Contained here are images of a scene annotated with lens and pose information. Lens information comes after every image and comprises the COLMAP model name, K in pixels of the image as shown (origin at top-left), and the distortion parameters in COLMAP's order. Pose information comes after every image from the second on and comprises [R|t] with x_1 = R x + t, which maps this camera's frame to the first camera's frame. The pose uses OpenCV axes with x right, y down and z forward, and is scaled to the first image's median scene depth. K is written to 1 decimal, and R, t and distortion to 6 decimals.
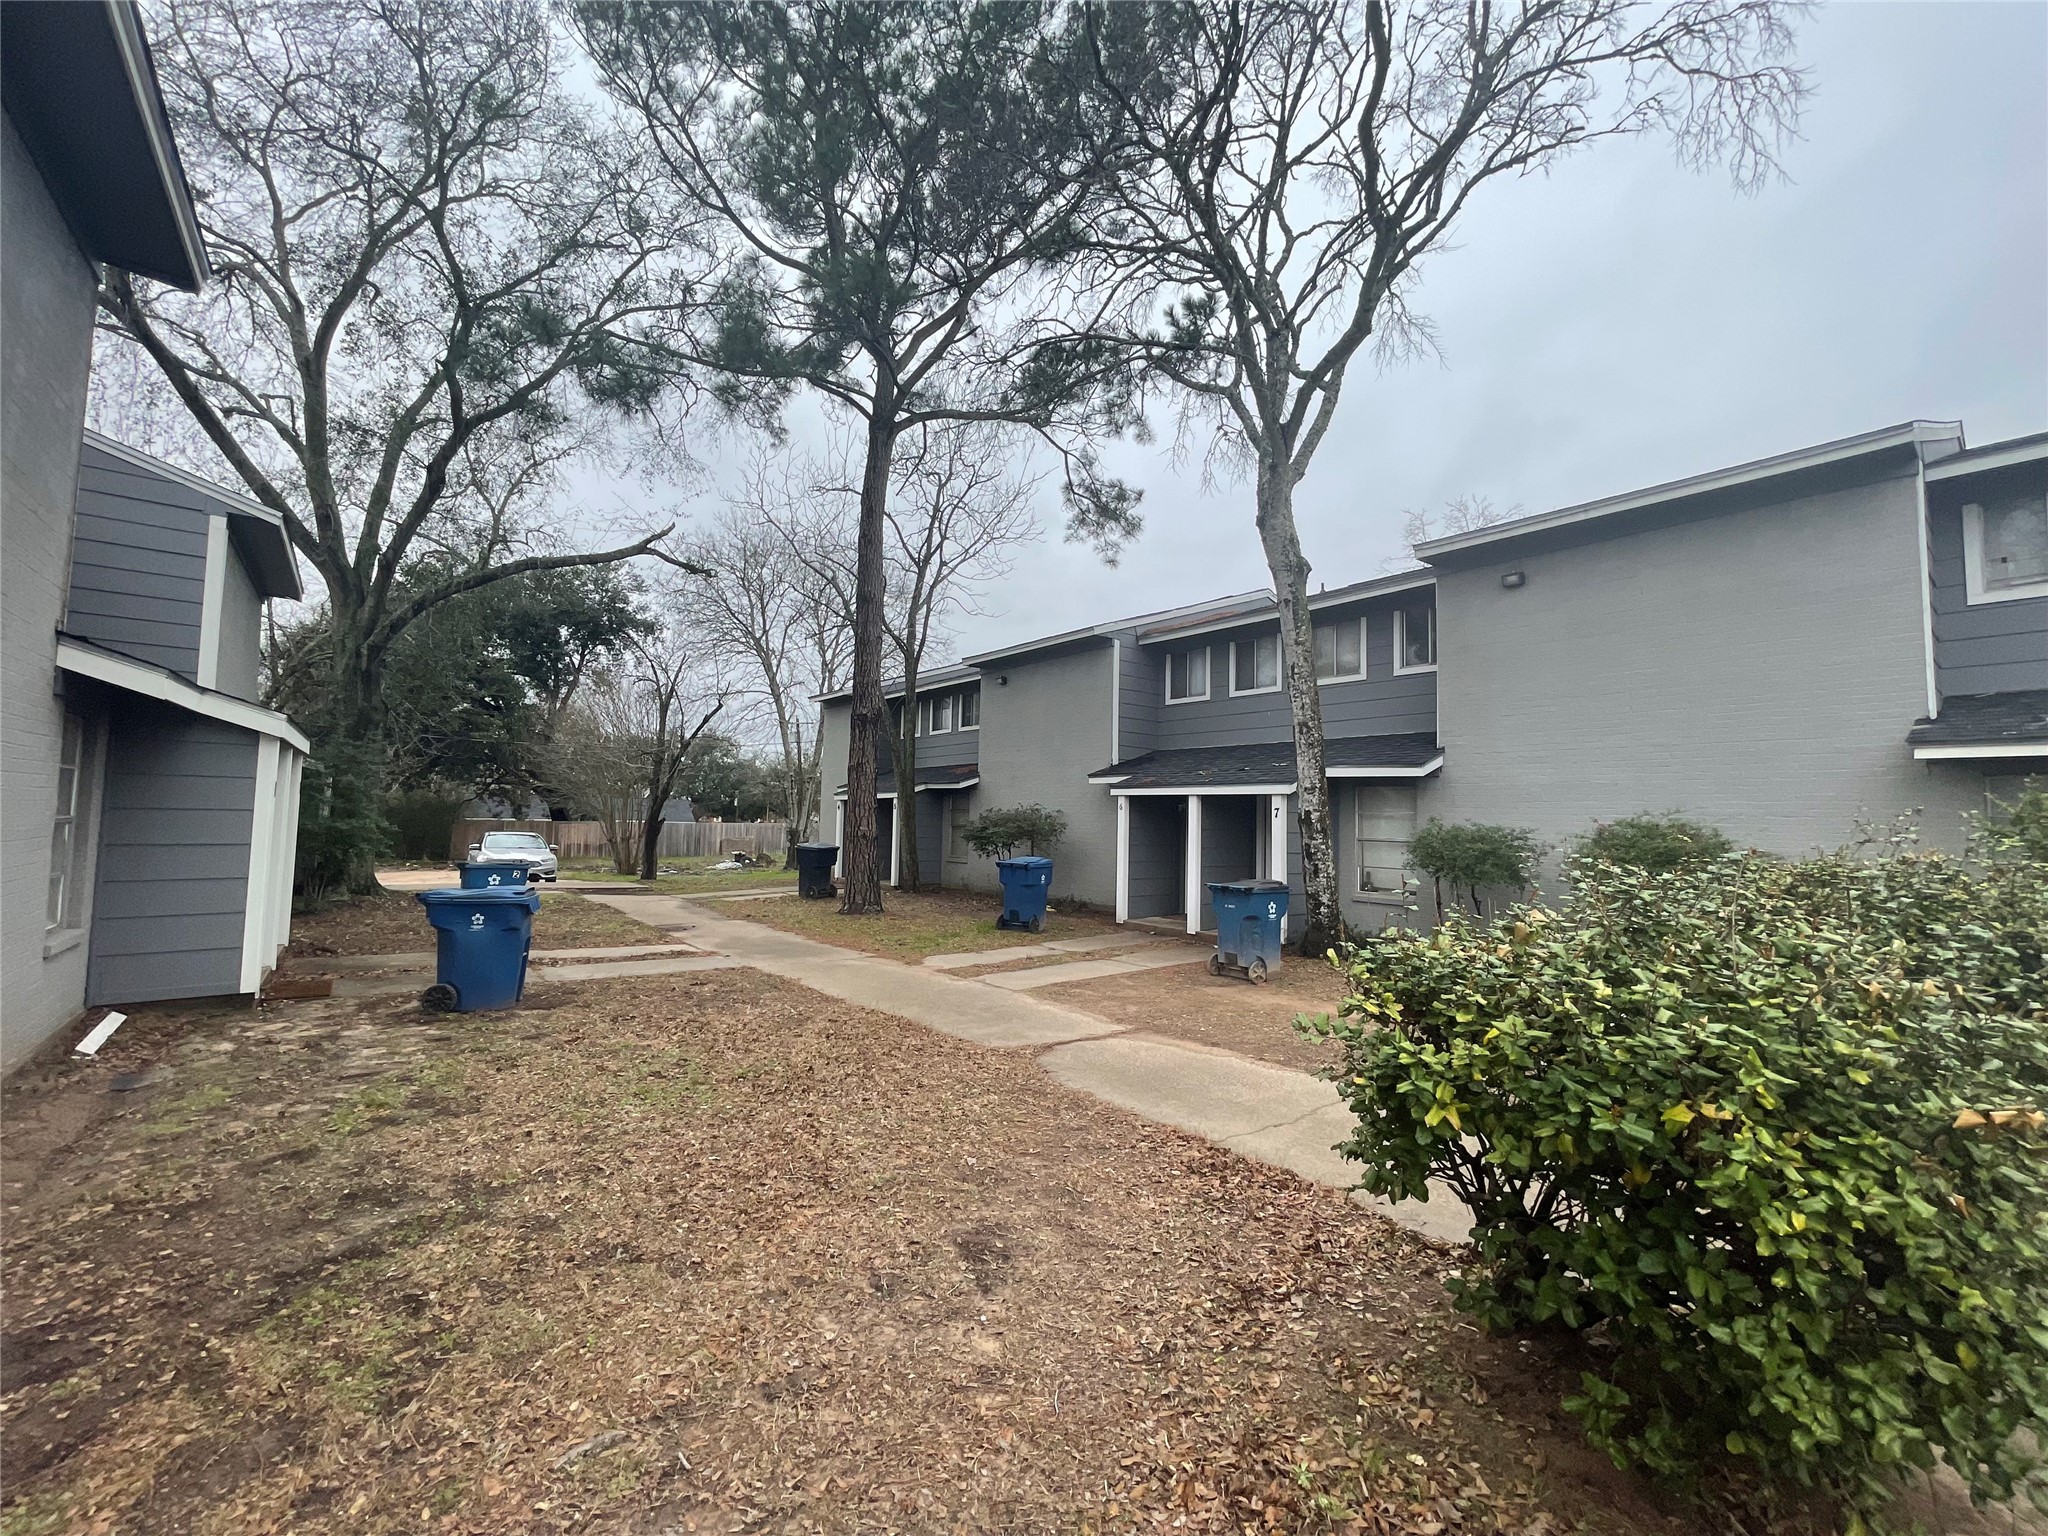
lens RADIAL K [[830.0, 0, 1024.0], [0, 830.0, 768.0], [0, 0, 1]] dist [0.002479, 0.000105]
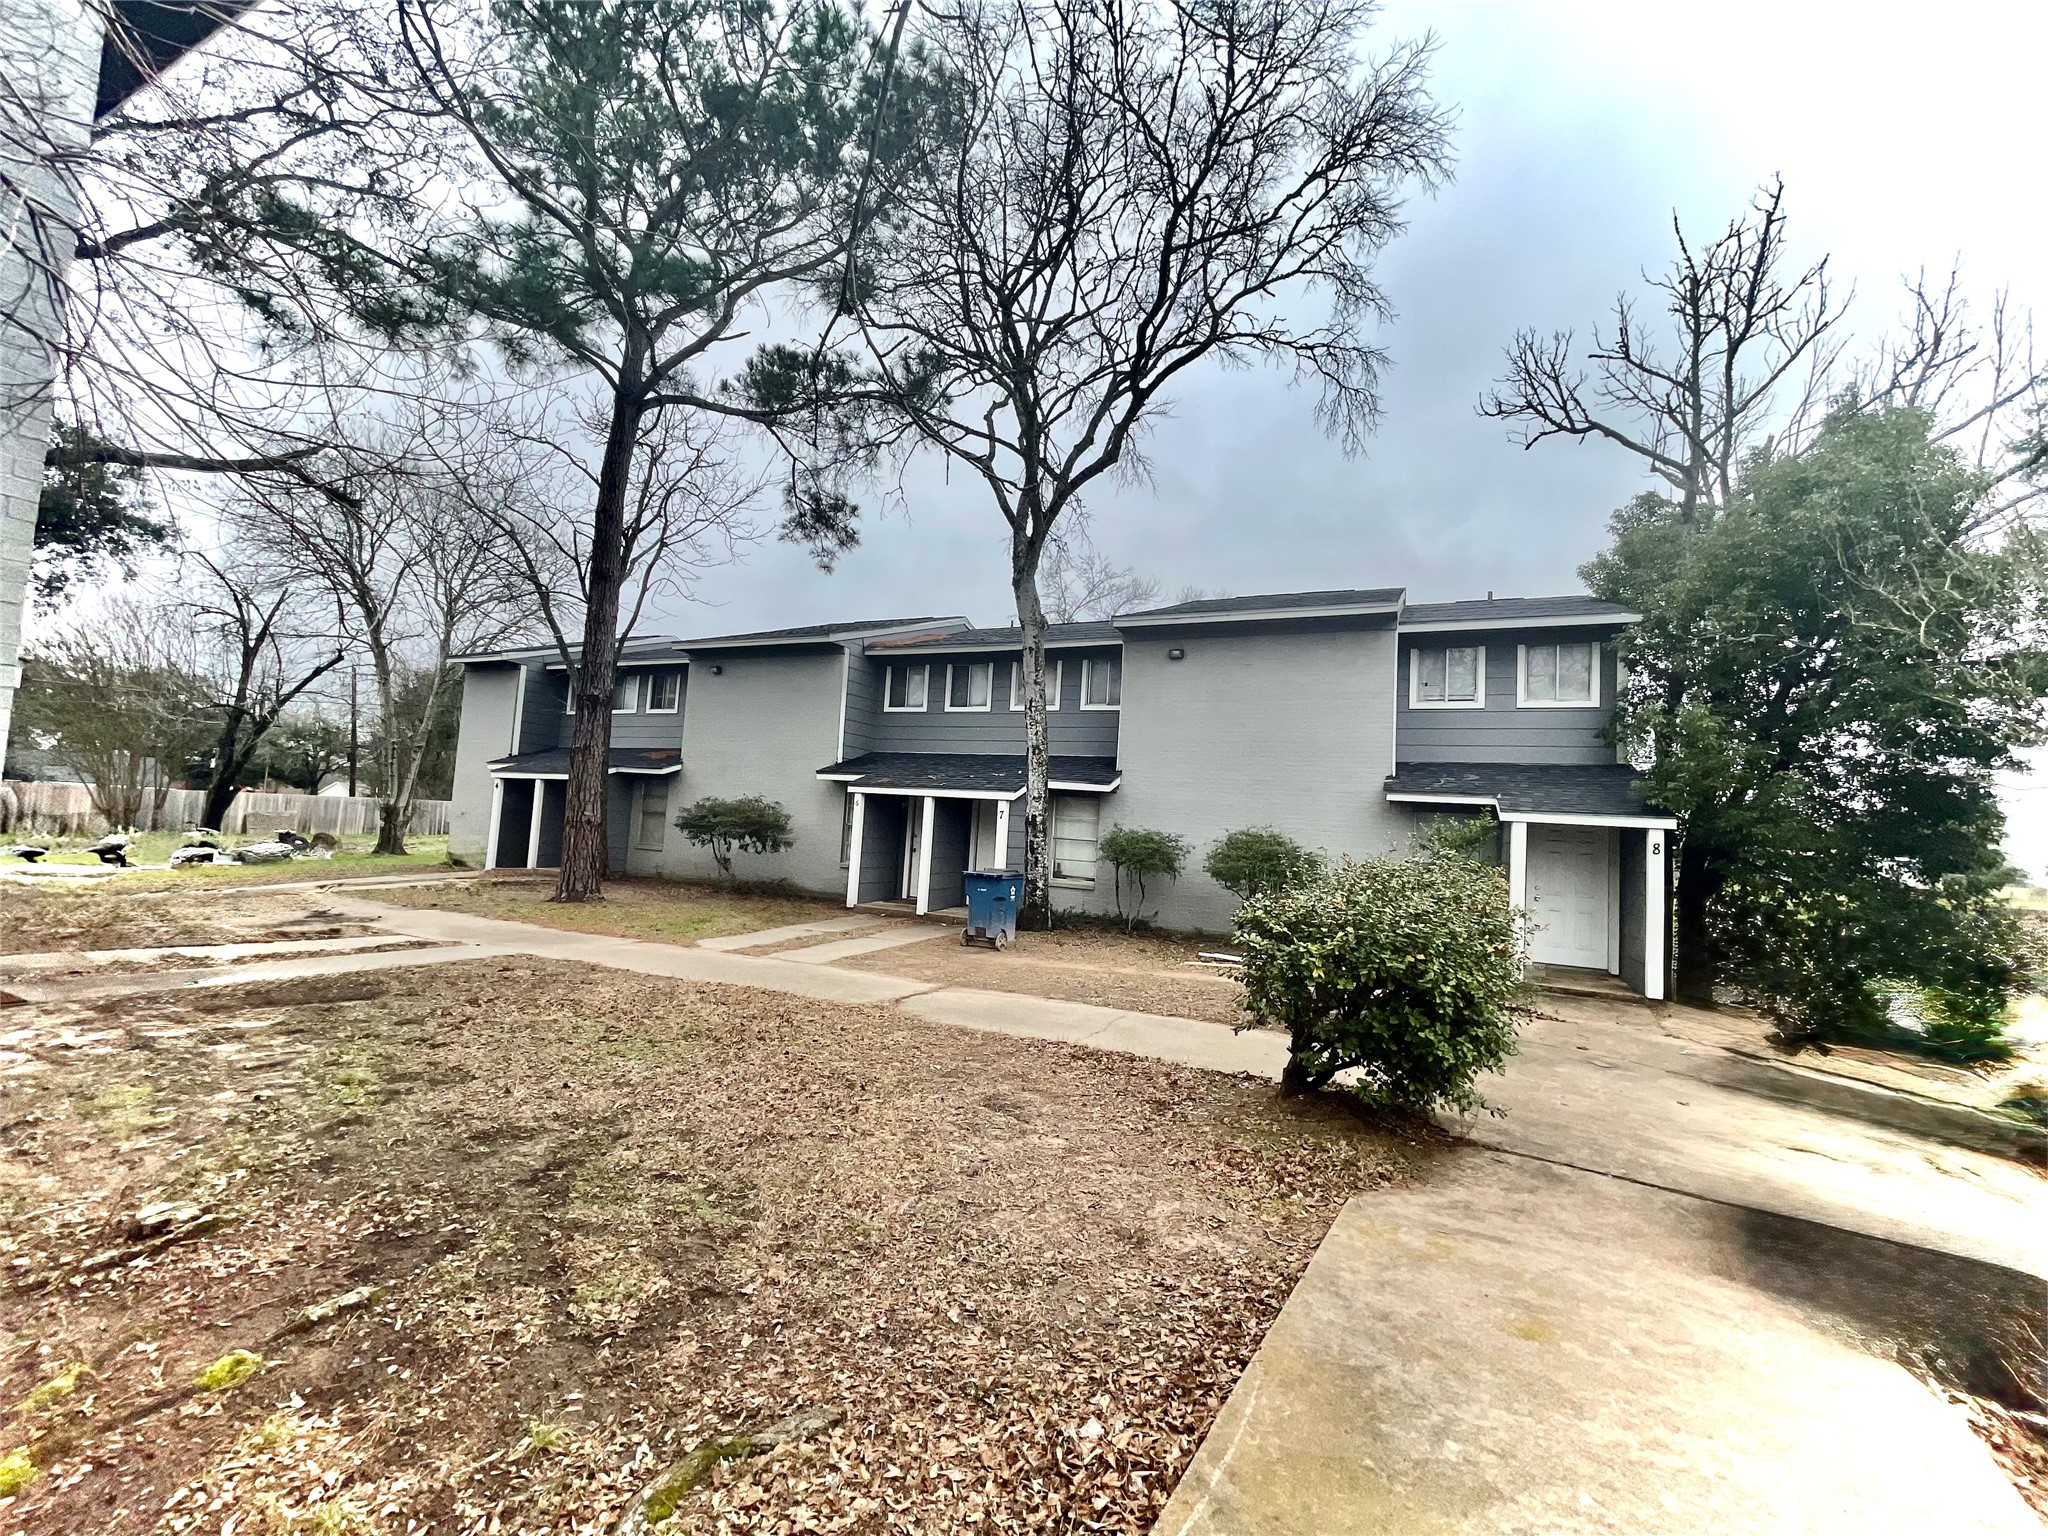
lens RADIAL K [[830.0, 0, 1024.0], [0, 830.0, 768.0], [0, 0, 1]] dist [0.002479, 0.000105]
pose [[0.891587, 0.061231, 0.448691, -0.241553], [-0.066743, 0.997764, -0.003537, -0.014183], [-0.447904, -0.026793, 0.893680, -0.123077]]
